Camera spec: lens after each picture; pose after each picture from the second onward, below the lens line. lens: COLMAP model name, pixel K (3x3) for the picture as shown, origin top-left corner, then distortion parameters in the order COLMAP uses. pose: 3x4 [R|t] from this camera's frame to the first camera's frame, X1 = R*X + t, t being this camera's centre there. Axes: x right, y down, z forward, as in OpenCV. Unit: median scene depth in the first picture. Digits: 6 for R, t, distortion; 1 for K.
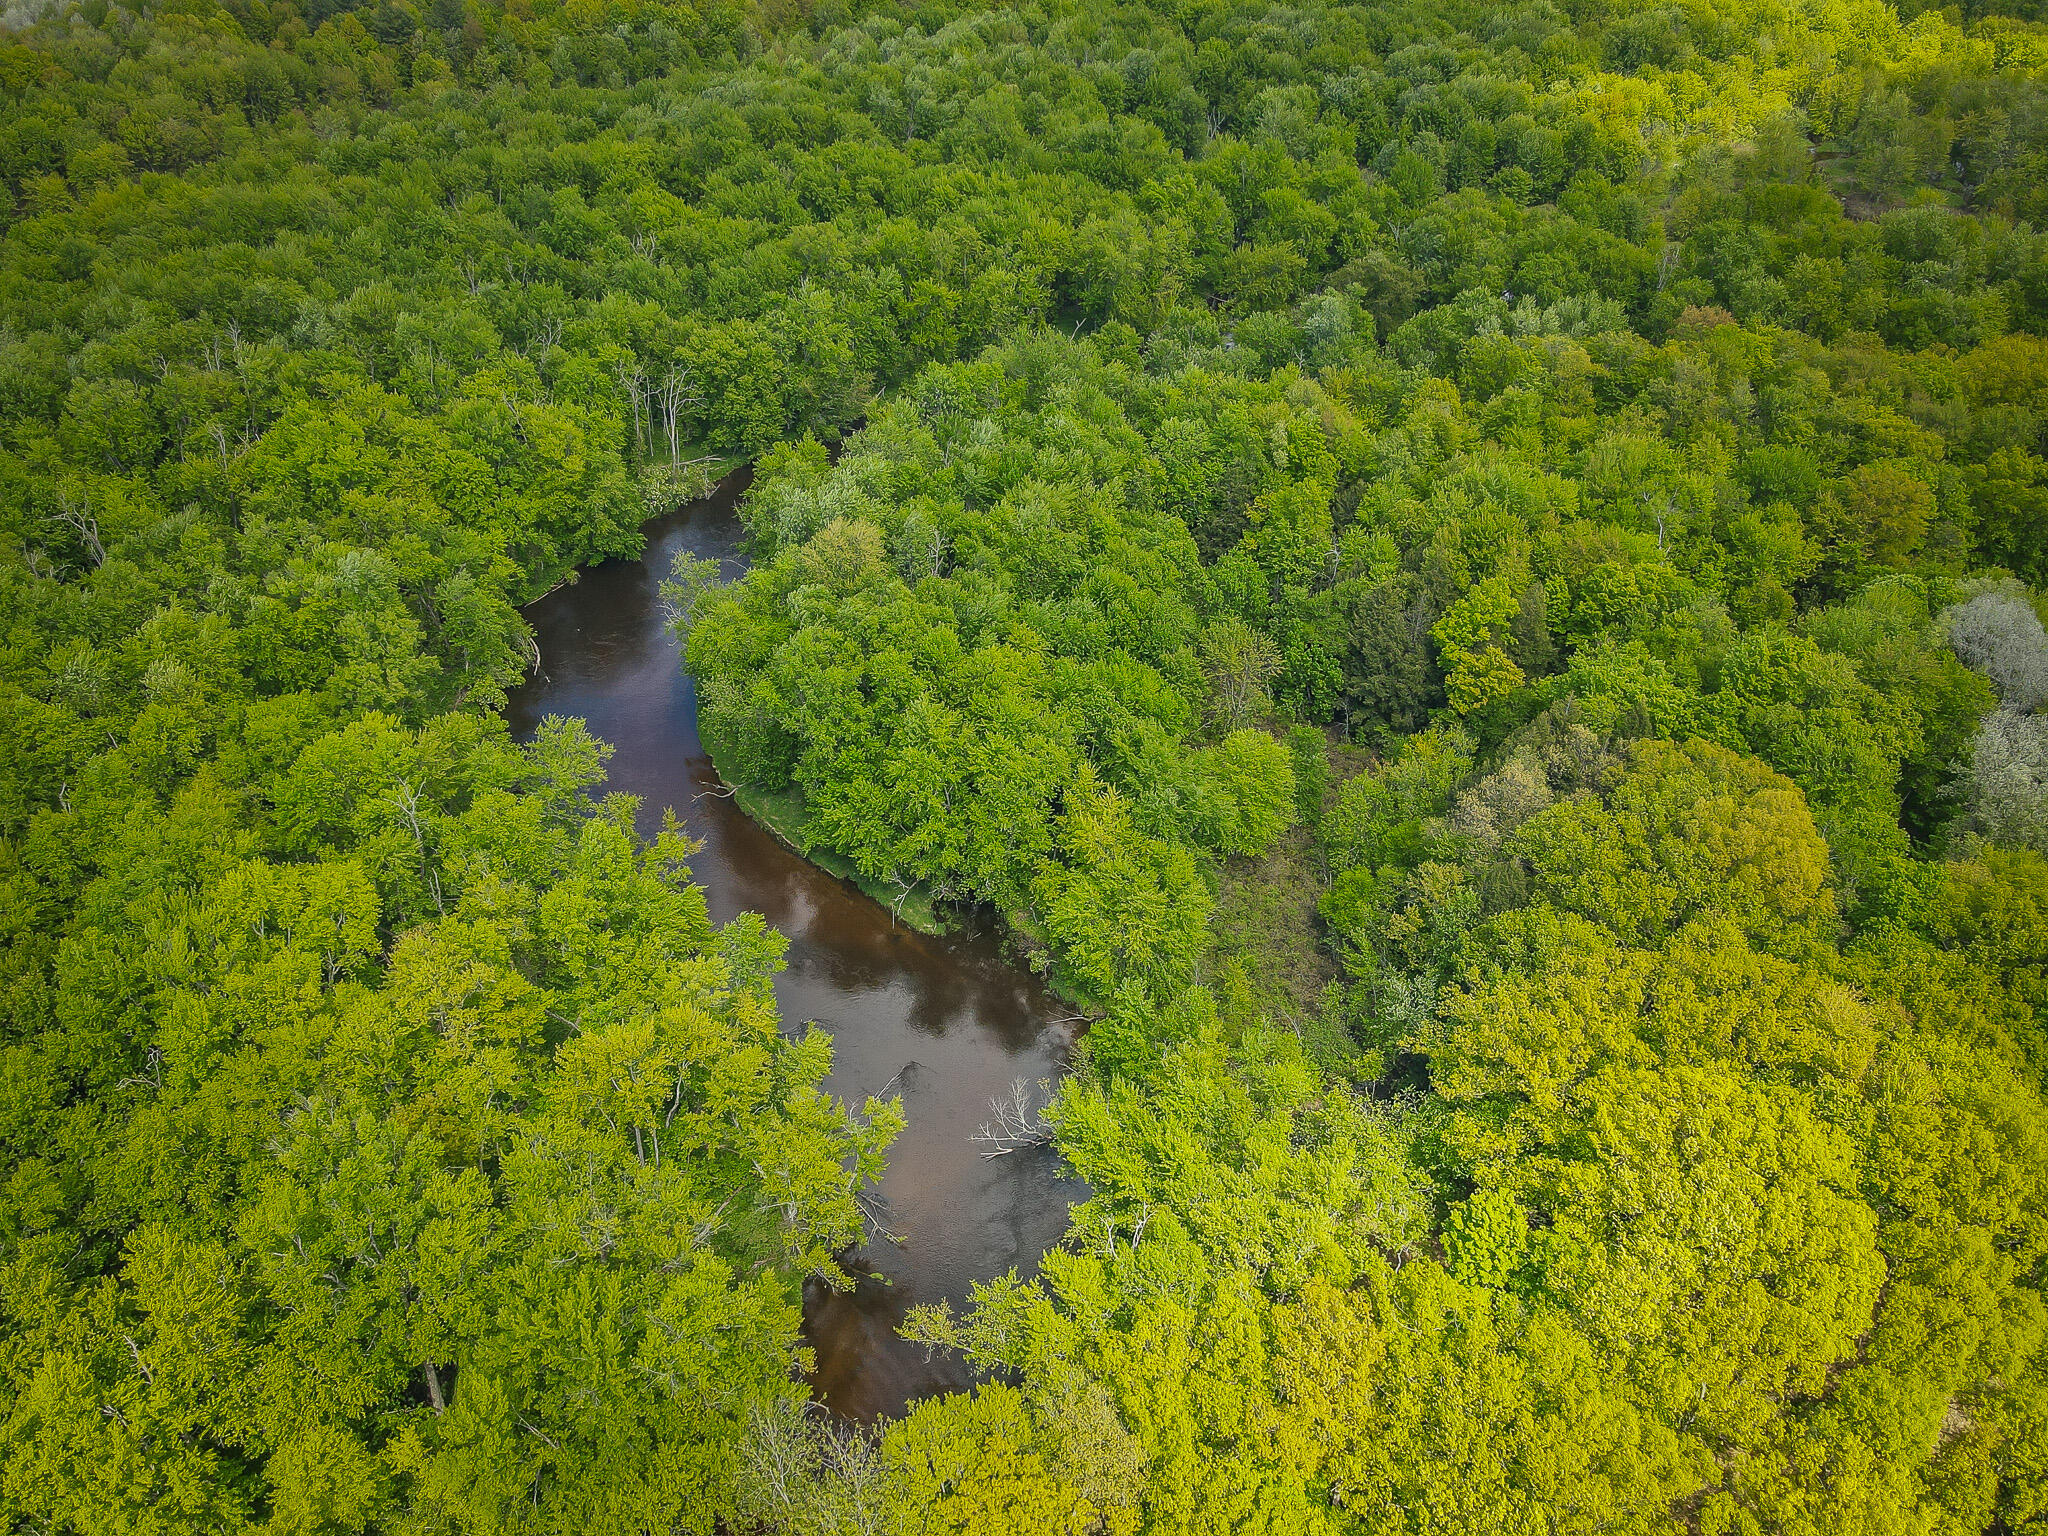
lens RADIAL K [[1443.6, 0, 1027.6], [0, 1443.6, 783.1], [0, 0, 1]] dist [0.015533, 0.002370]
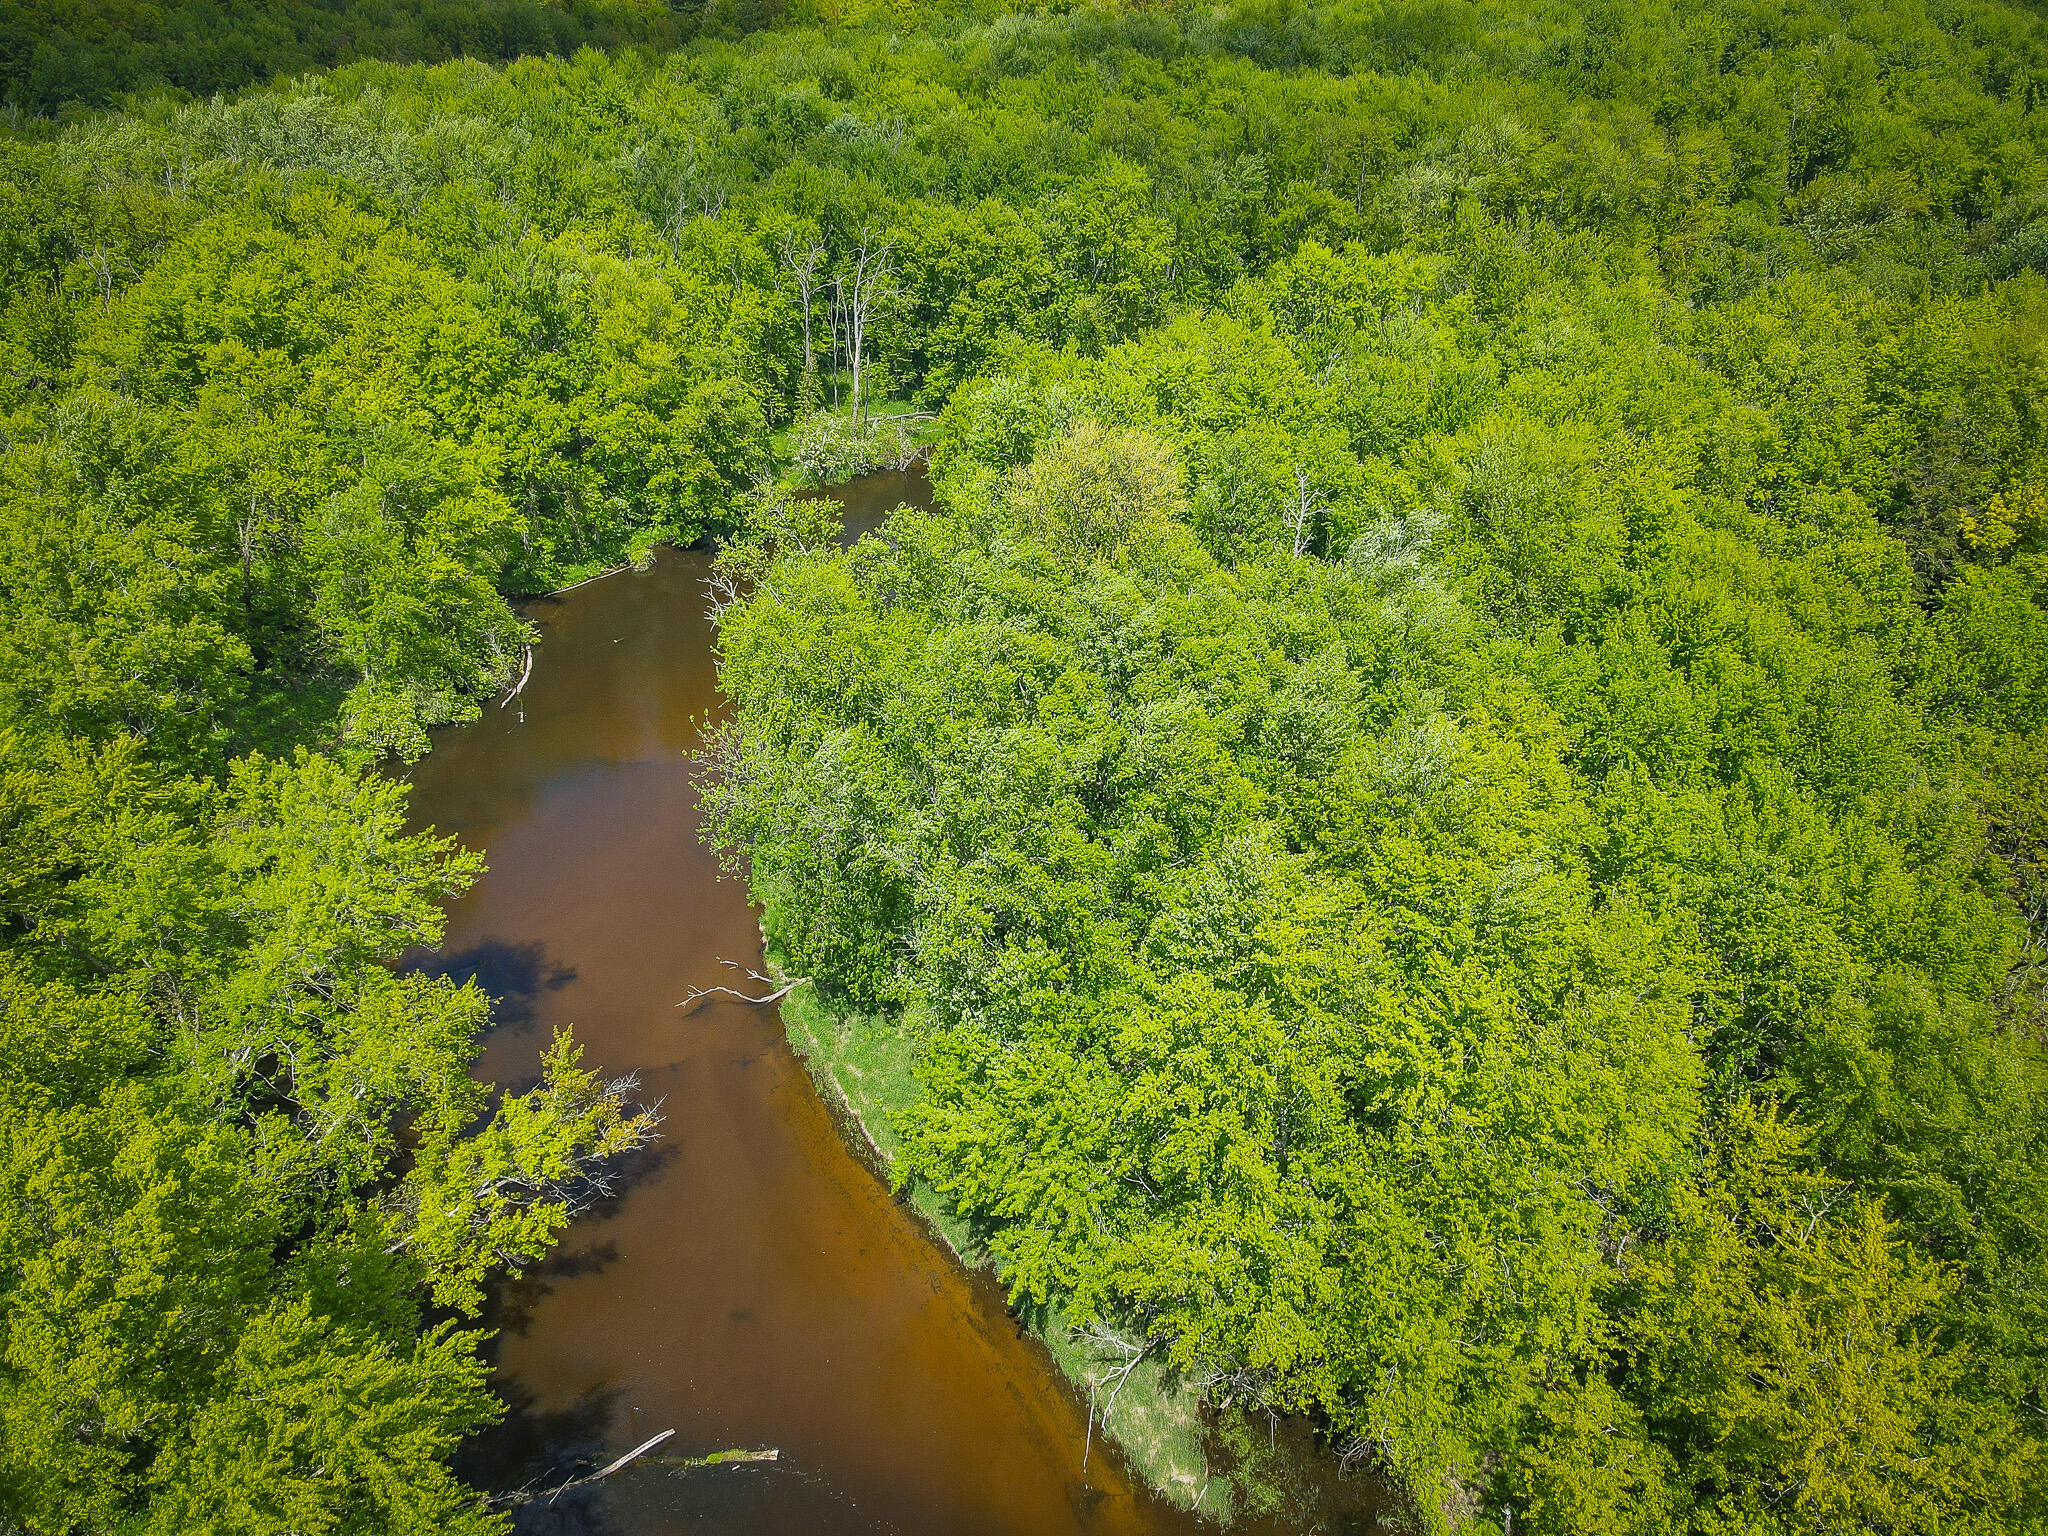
lens RADIAL K [[1443.6, 0, 1021.4], [0, 1443.6, 786.3], [0, 0, 1]] dist [0.015533, 0.002370]
pose [[0.974194, 0.111735, -0.196114, -0.054747], [-0.130010, 0.988042, -0.082890, -0.031174], [0.184507, 0.106248, 0.977071, 0.605726]]
